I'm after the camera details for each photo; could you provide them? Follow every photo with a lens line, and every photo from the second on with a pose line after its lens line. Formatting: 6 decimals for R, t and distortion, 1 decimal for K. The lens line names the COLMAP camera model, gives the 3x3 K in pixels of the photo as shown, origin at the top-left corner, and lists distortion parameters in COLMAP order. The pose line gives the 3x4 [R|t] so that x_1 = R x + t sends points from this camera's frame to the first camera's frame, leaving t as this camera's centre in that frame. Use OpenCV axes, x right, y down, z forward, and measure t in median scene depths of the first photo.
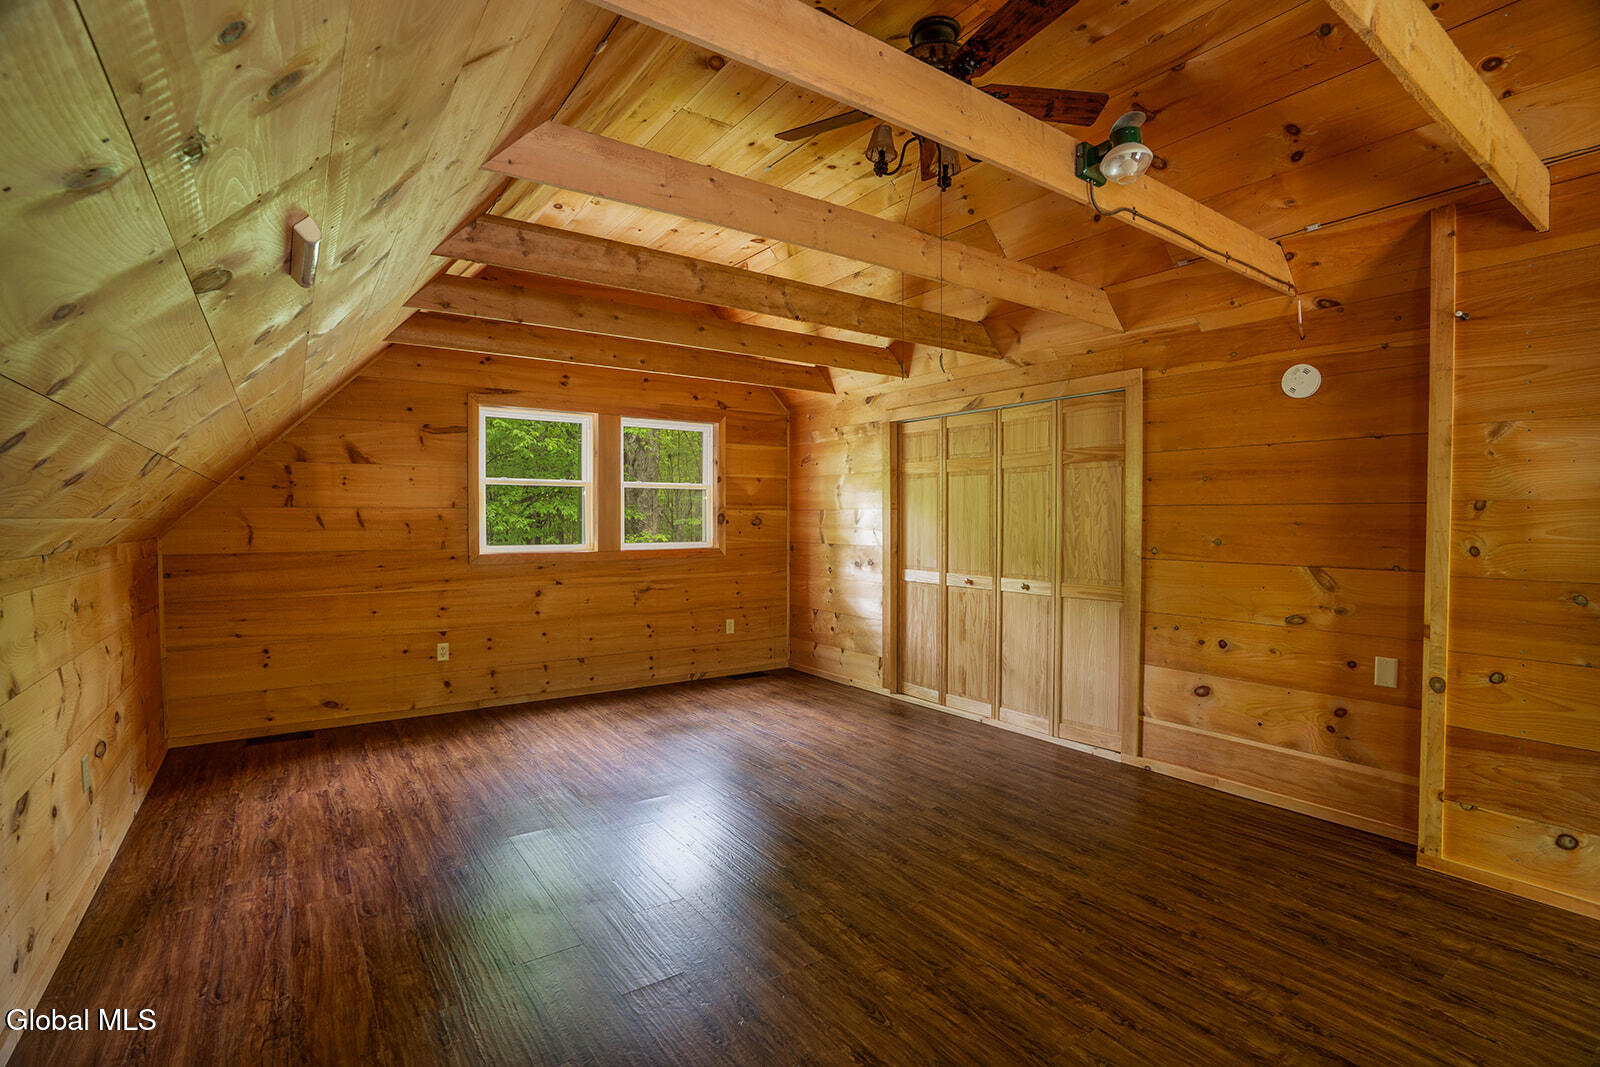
lens RADIAL K [[744.6, 0, 794.6], [0, 744.6, 535.0], [0, 0, 1]] dist [-0.061214, 0.023206]
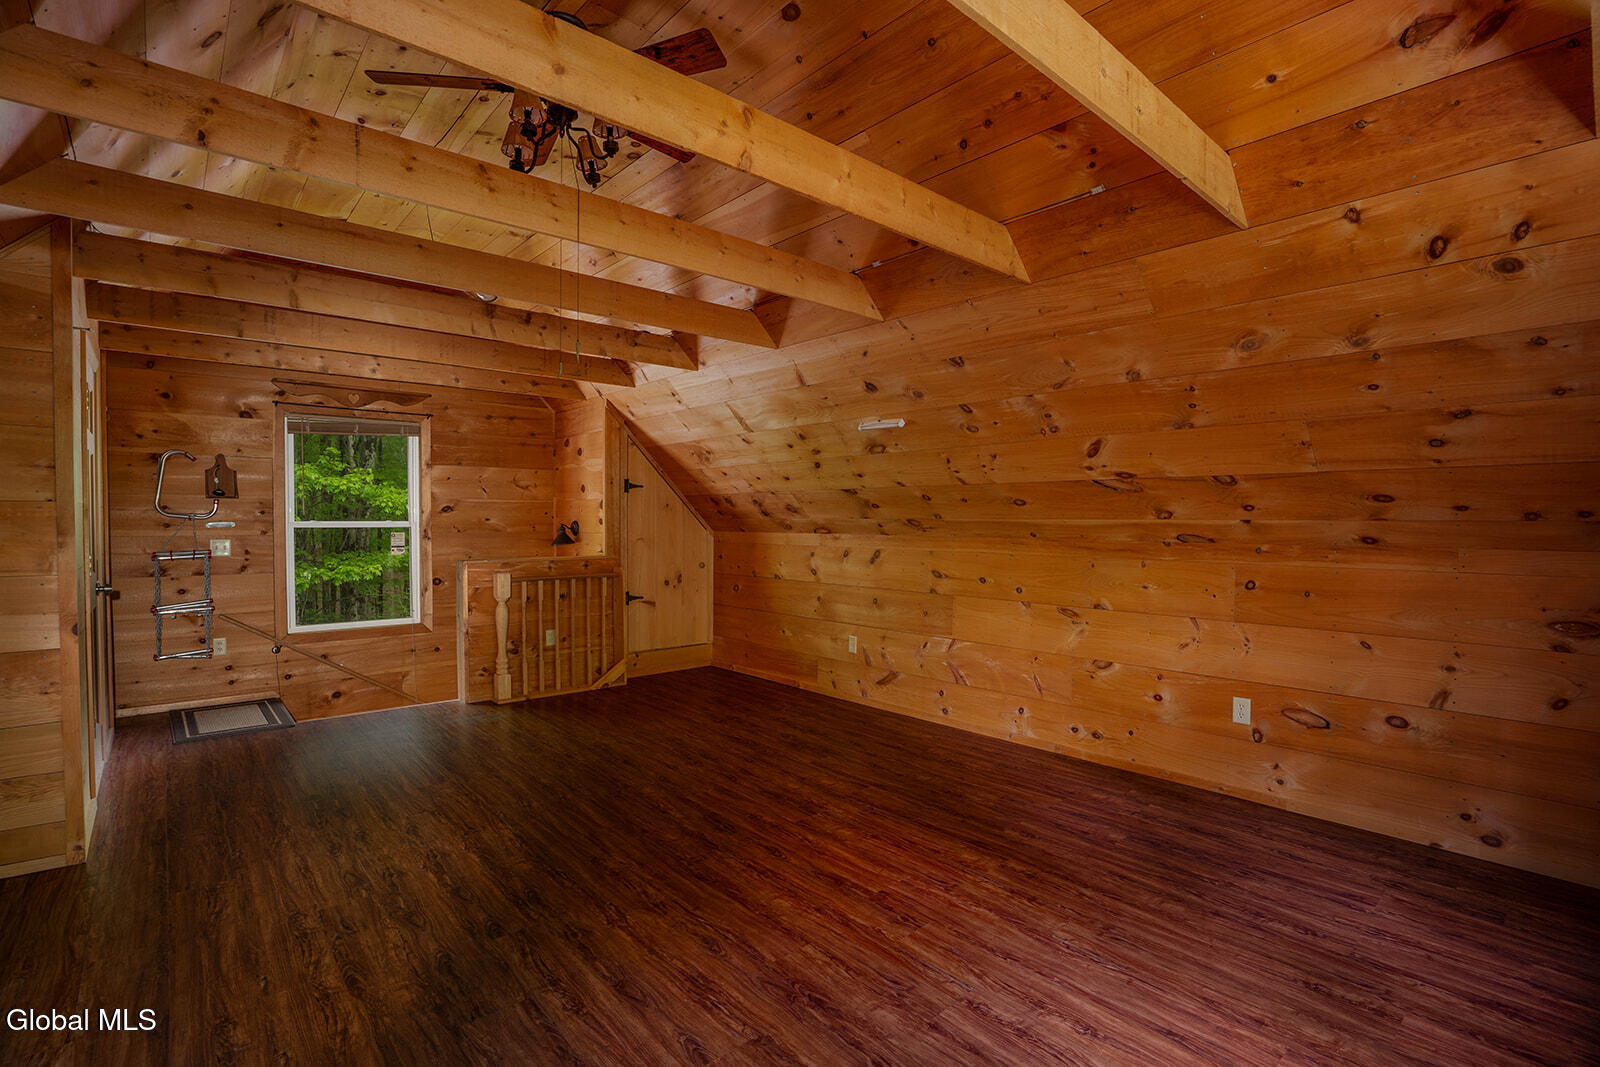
lens RADIAL K [[744.6, 0, 794.6], [0, 744.6, 535.0], [0, 0, 1]] dist [-0.061214, 0.023206]
pose [[-0.994054, 0.000866, -0.108880, -0.012130], [-0.003932, 0.999031, 0.043843, -0.037115], [0.108813, 0.044010, -0.993088, 1.646440]]
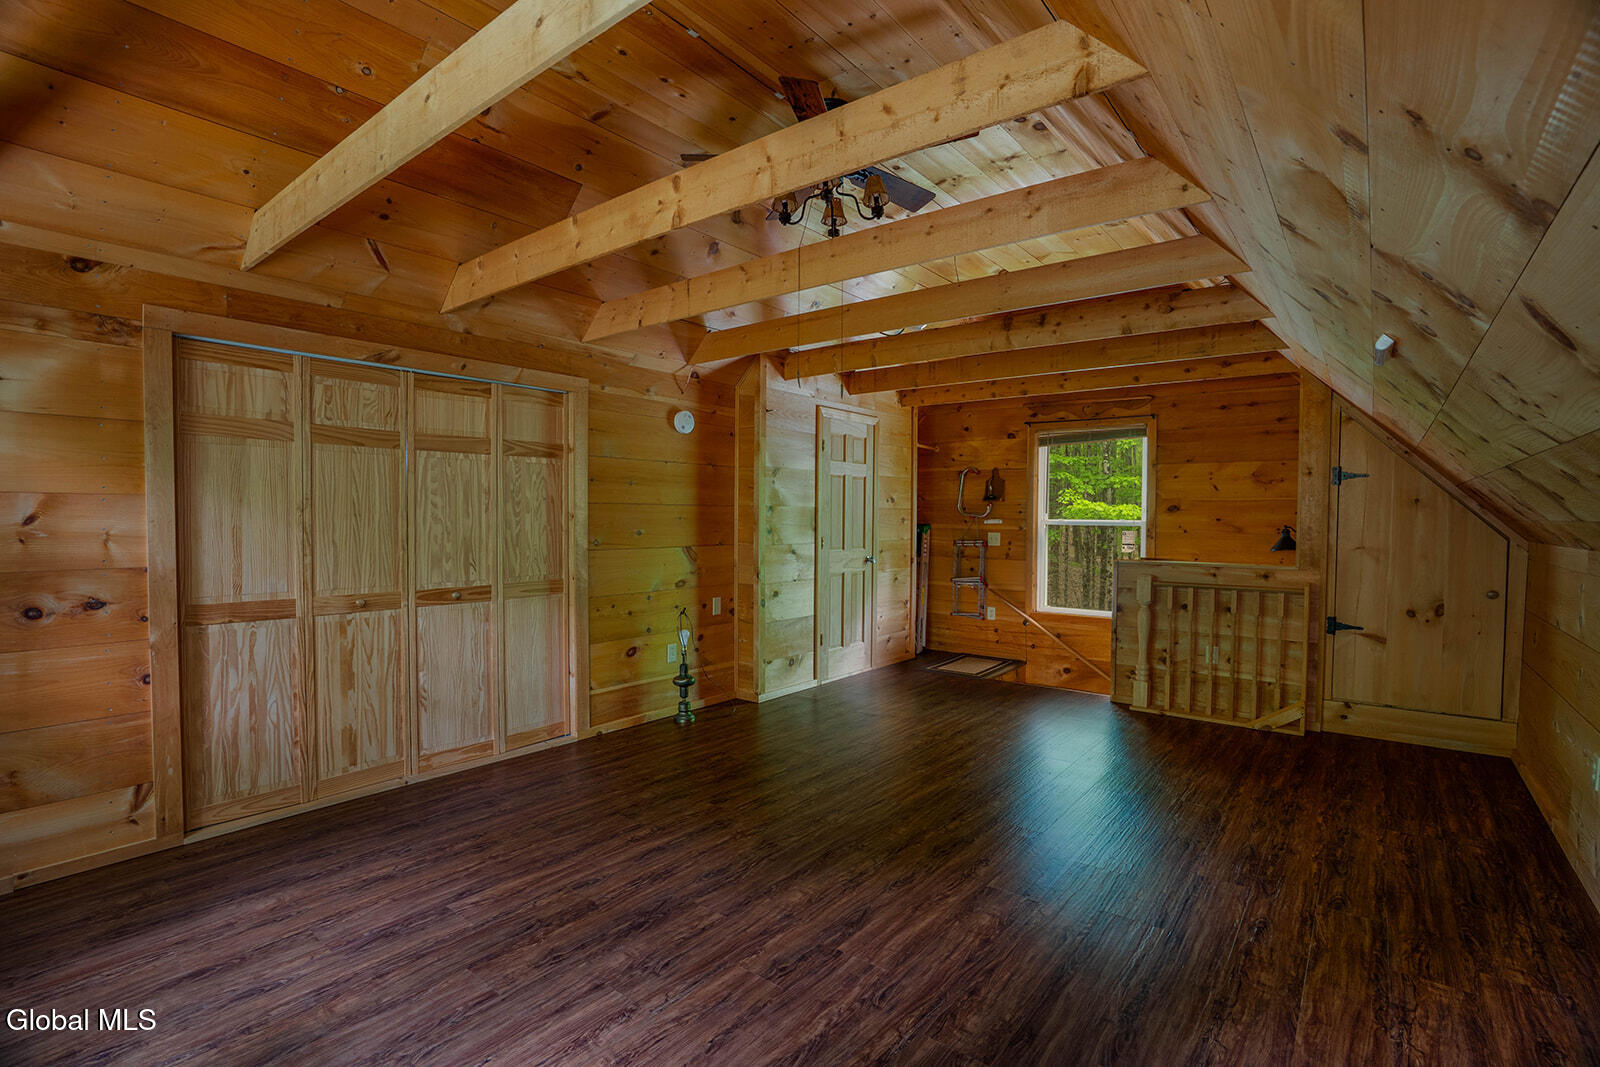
lens RADIAL K [[744.6, 0, 794.6], [0, 744.6, 535.0], [0, 0, 1]] dist [-0.061214, 0.023206]
pose [[-0.281669, -0.027082, 0.959129, -0.775767], [0.015018, 0.999355, 0.032628, -0.026099], [-0.959394, 0.023595, -0.281081, 1.134879]]
